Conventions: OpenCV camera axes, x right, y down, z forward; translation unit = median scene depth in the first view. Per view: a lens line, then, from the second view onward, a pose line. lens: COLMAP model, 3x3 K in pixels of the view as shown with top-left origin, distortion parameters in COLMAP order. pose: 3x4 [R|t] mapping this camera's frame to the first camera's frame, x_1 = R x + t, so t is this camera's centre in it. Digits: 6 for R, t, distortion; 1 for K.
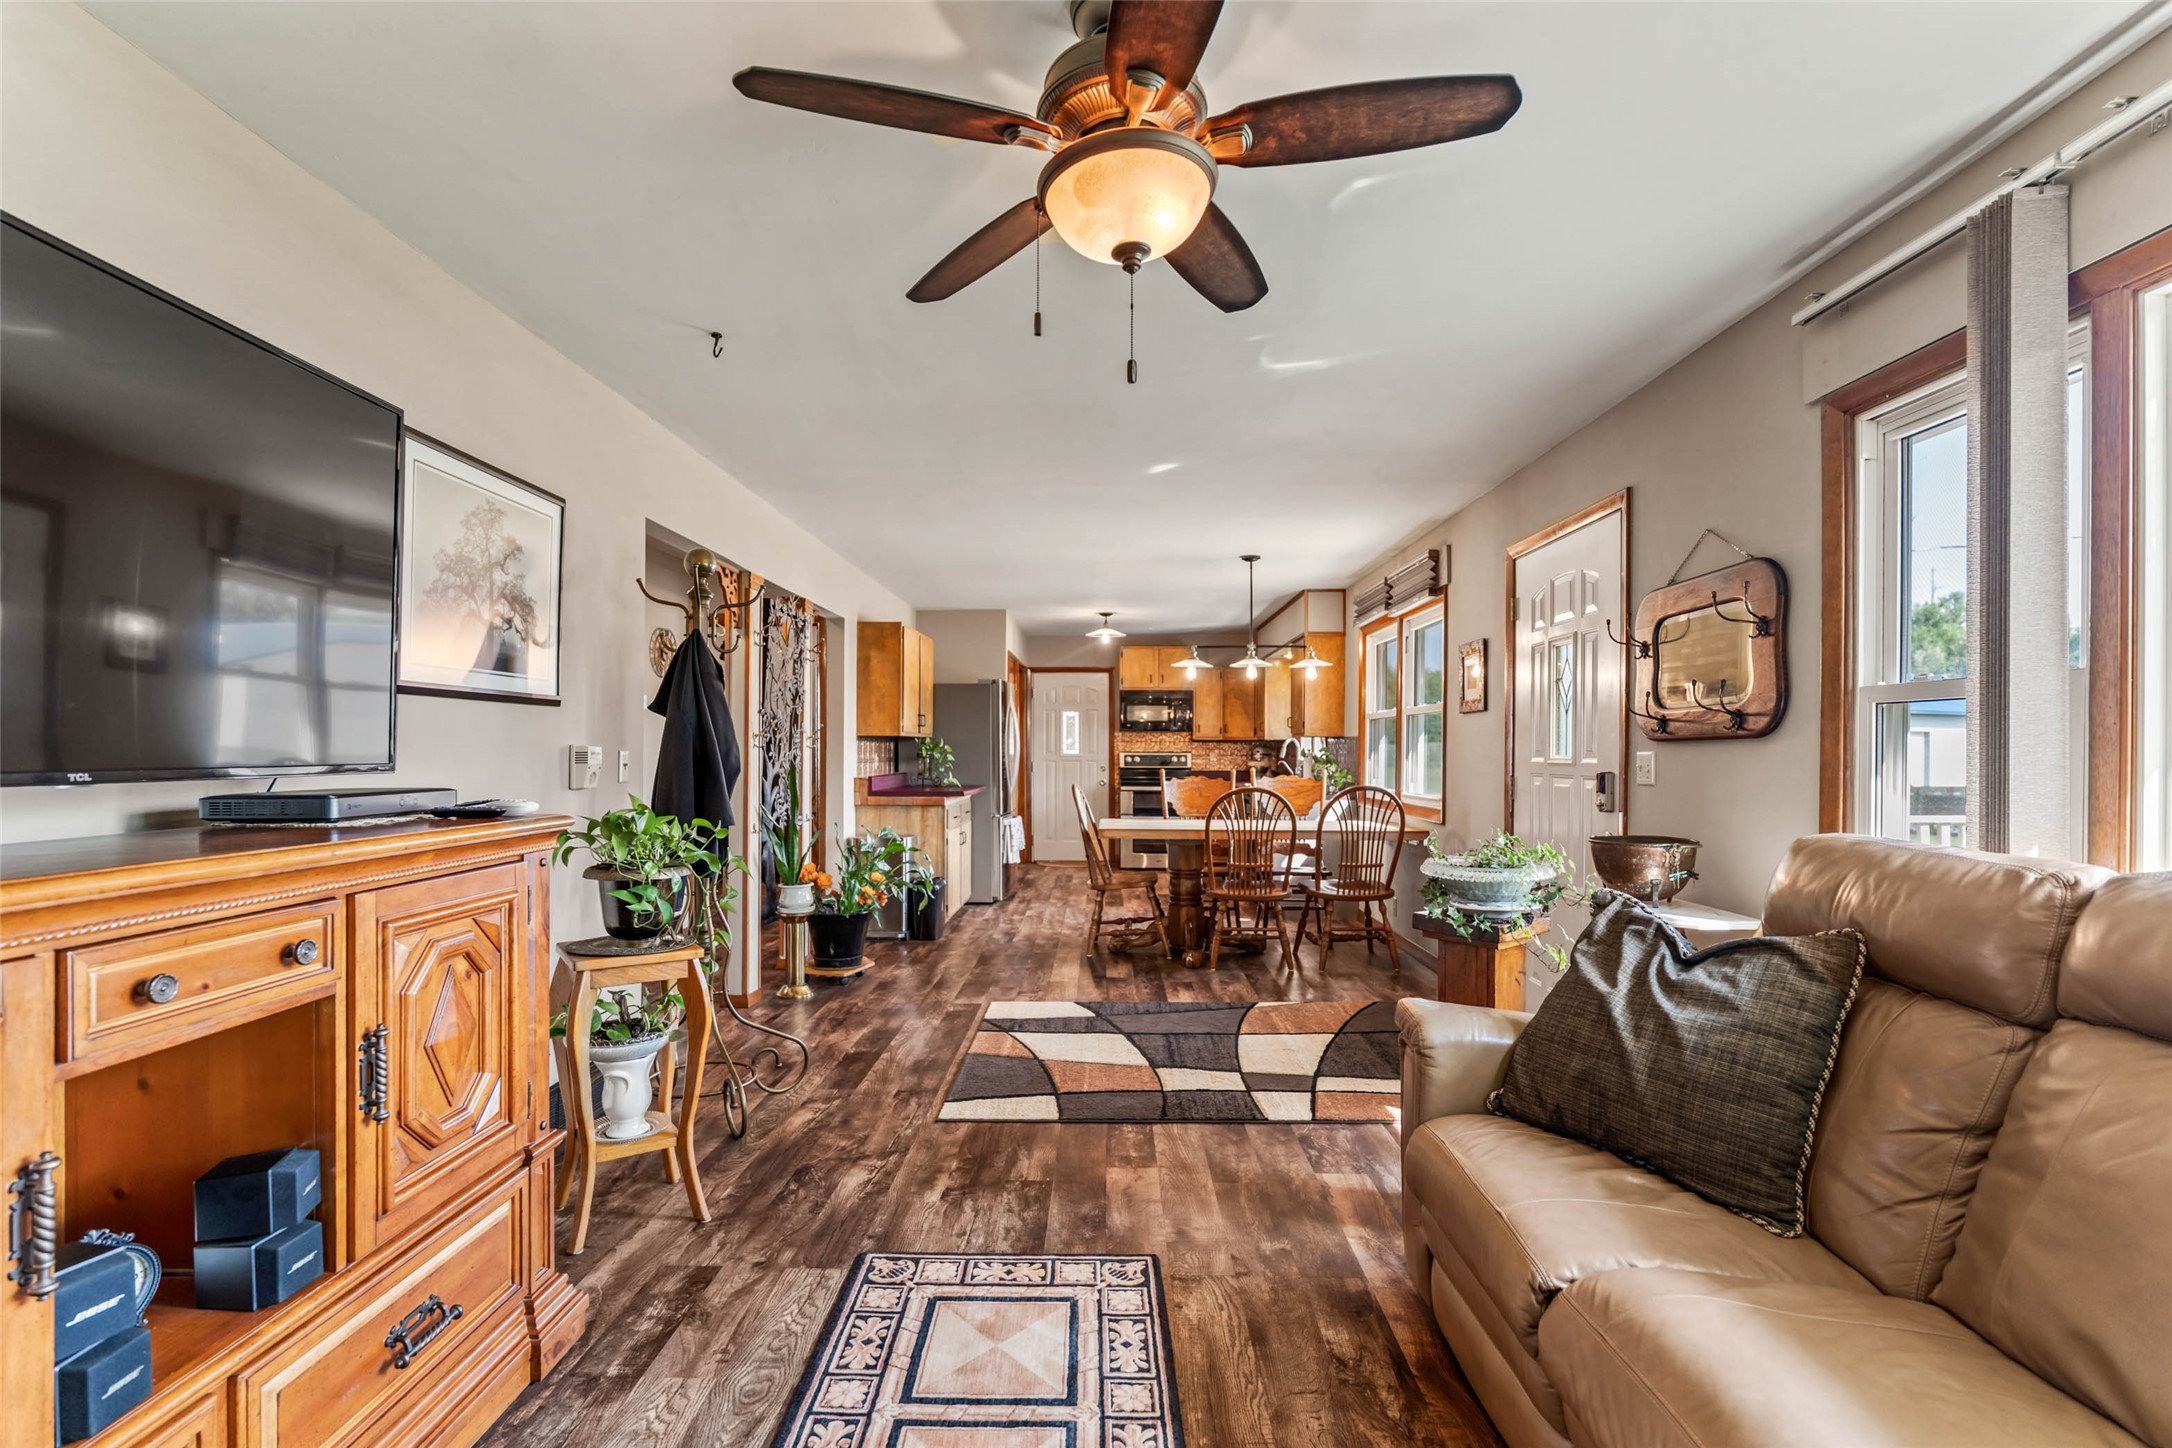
lens RADIAL K [[974.0, 0, 1076.3], [0, 974.0, 736.9], [0, 0, 1]] dist [-0.004431, 0.000050]
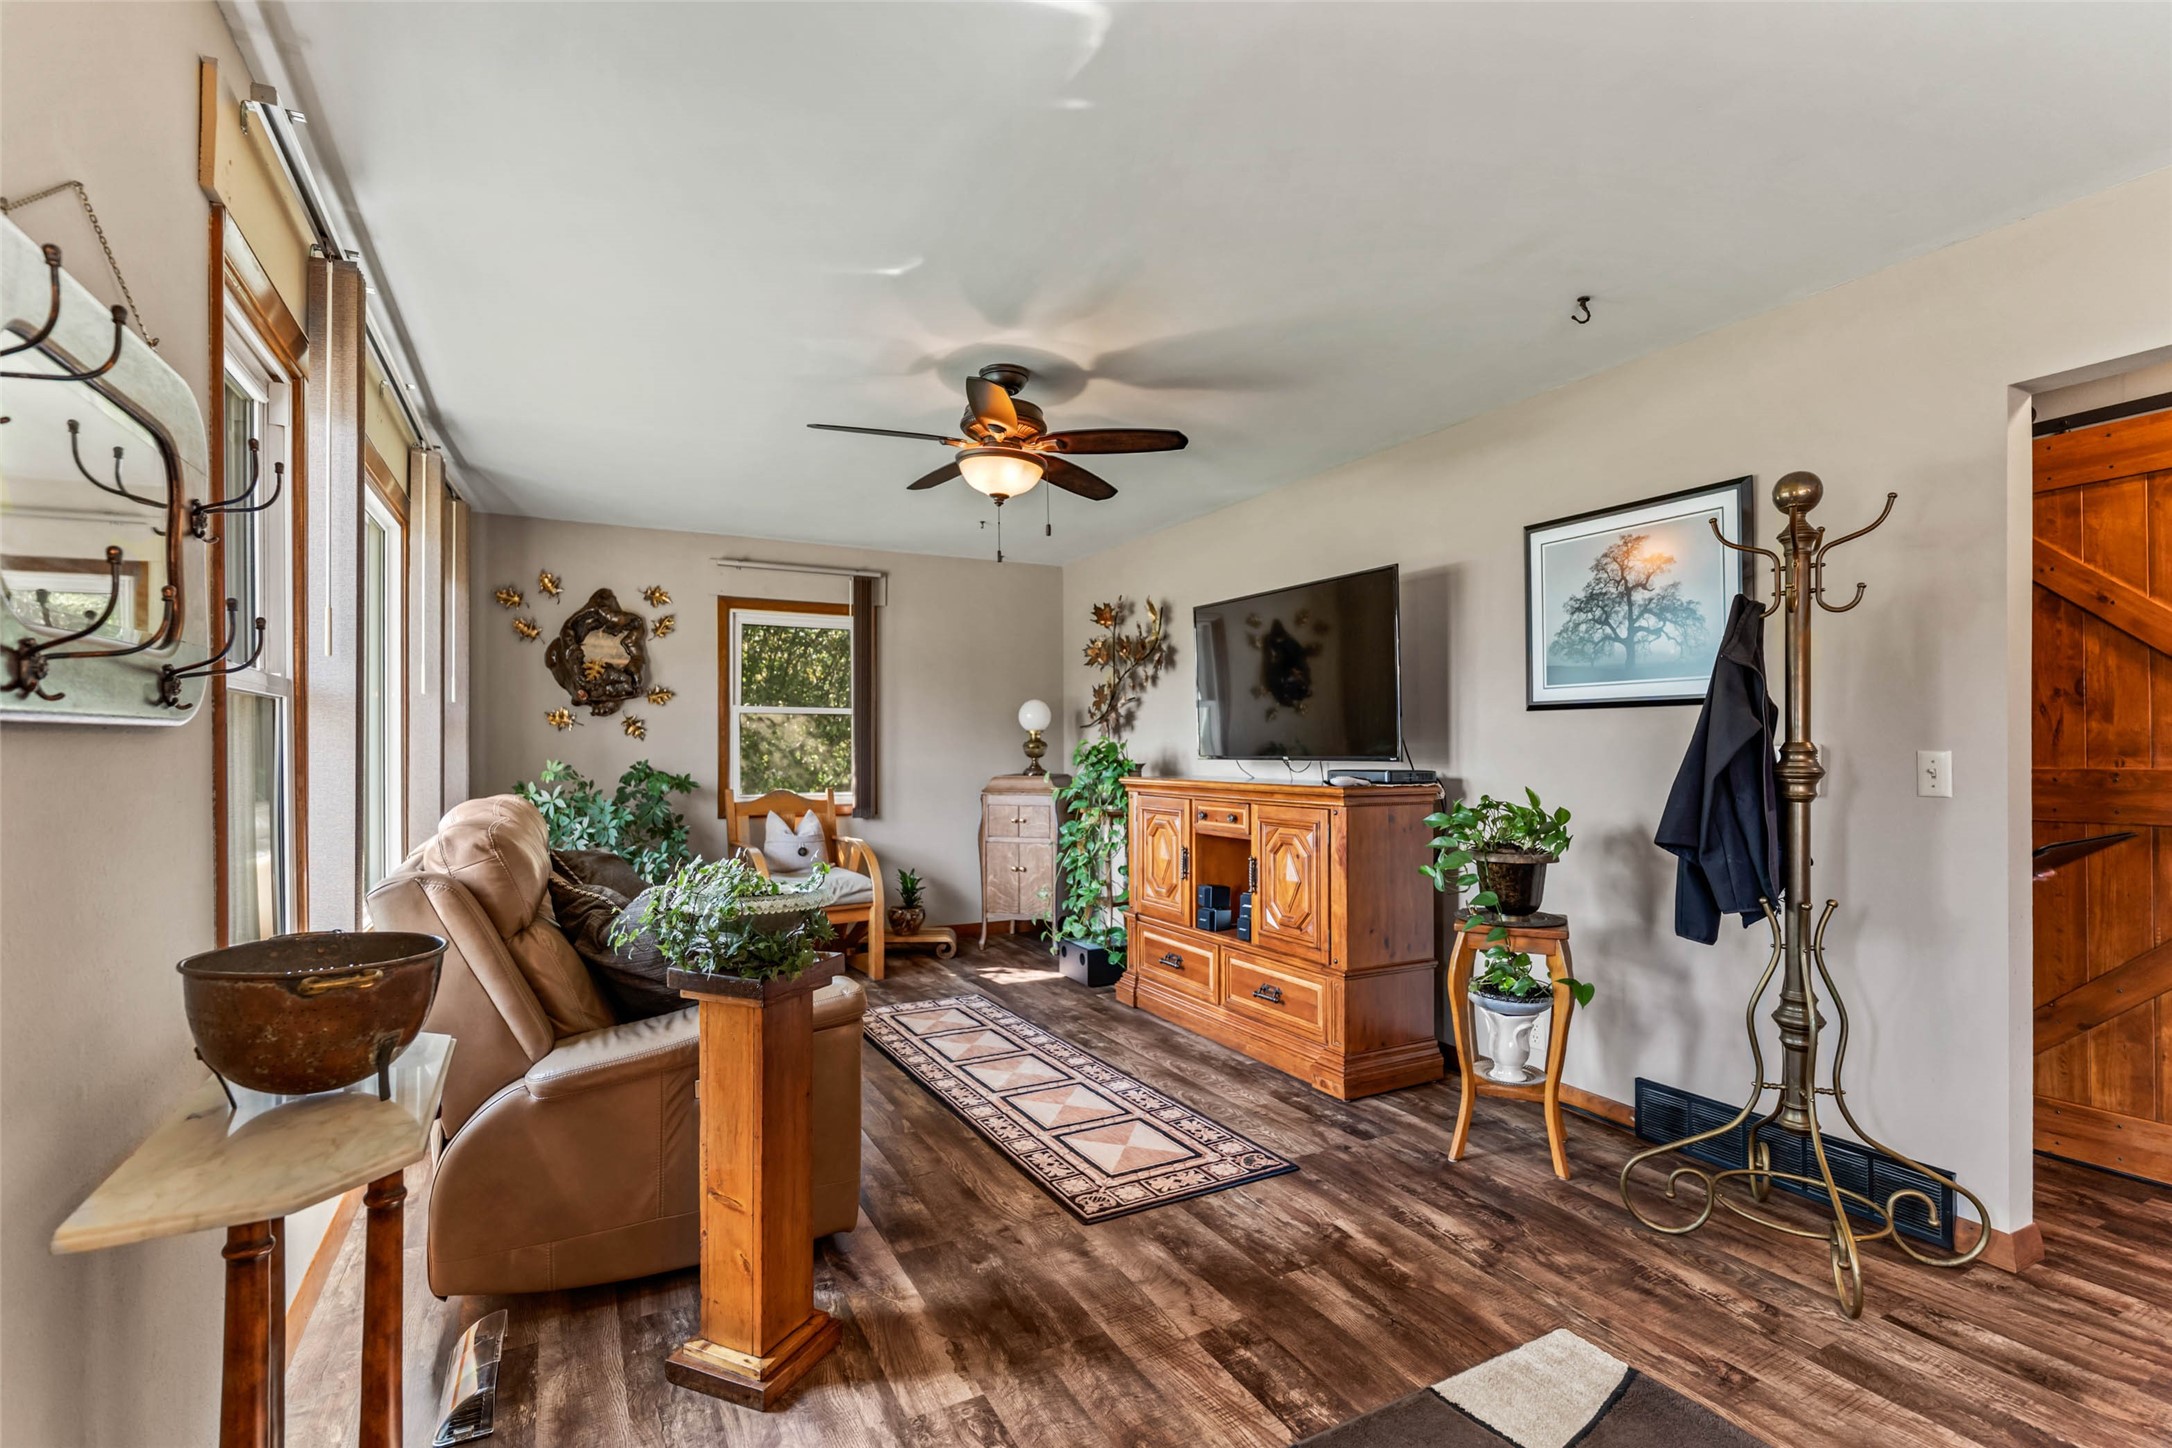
lens RADIAL K [[974.0, 0, 1076.8], [0, 974.0, 739.9], [0, 0, 1]] dist [-0.004431, 0.000050]
pose [[-0.866944, -0.005223, -0.498378, 0.606498], [0.005591, 0.999780, -0.020203, 0.024173], [0.498374, -0.020301, -0.866725, 1.876491]]
